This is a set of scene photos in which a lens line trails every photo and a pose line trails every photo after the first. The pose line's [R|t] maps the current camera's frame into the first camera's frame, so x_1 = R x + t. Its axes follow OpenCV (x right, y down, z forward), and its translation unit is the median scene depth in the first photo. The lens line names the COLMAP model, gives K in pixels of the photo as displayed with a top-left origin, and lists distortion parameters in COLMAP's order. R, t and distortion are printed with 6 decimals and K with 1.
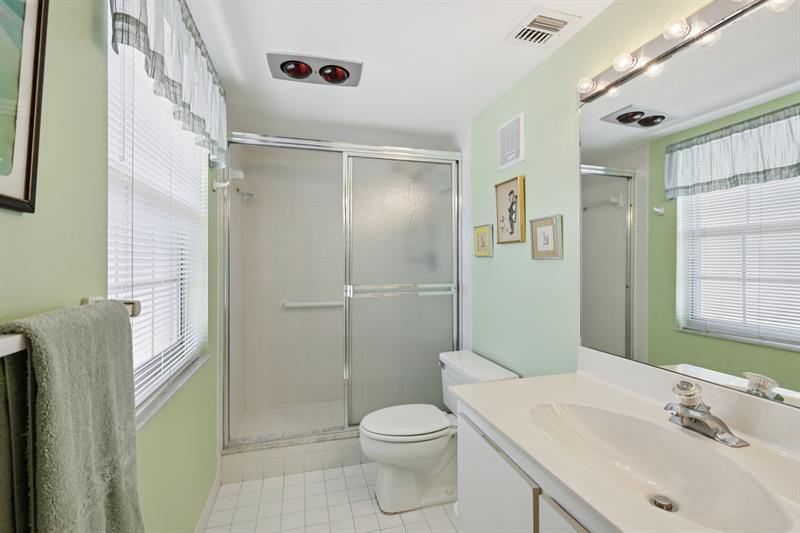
lens RADIAL K [[358.3, 0, 396.9], [0, 358.3, 263.1], [0, 0, 1]] dist [0.003755, -0.000493]
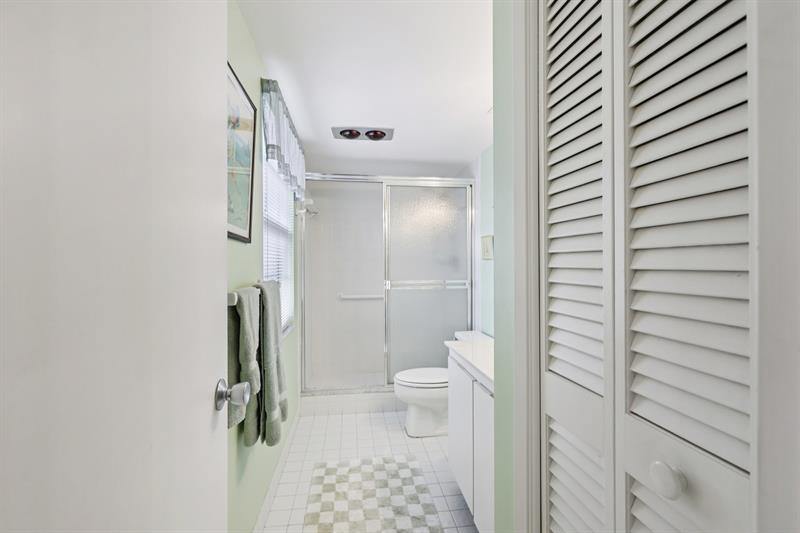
lens RADIAL K [[358.3, 0, 402.8], [0, 358.3, 268.3], [0, 0, 1]] dist [0.003755, -0.000493]
pose [[0.993013, -0.000796, -0.118006, 0.090415], [0.001882, 0.999957, 0.009094, 0.002574], [0.117993, -0.009253, 0.992971, -0.369228]]
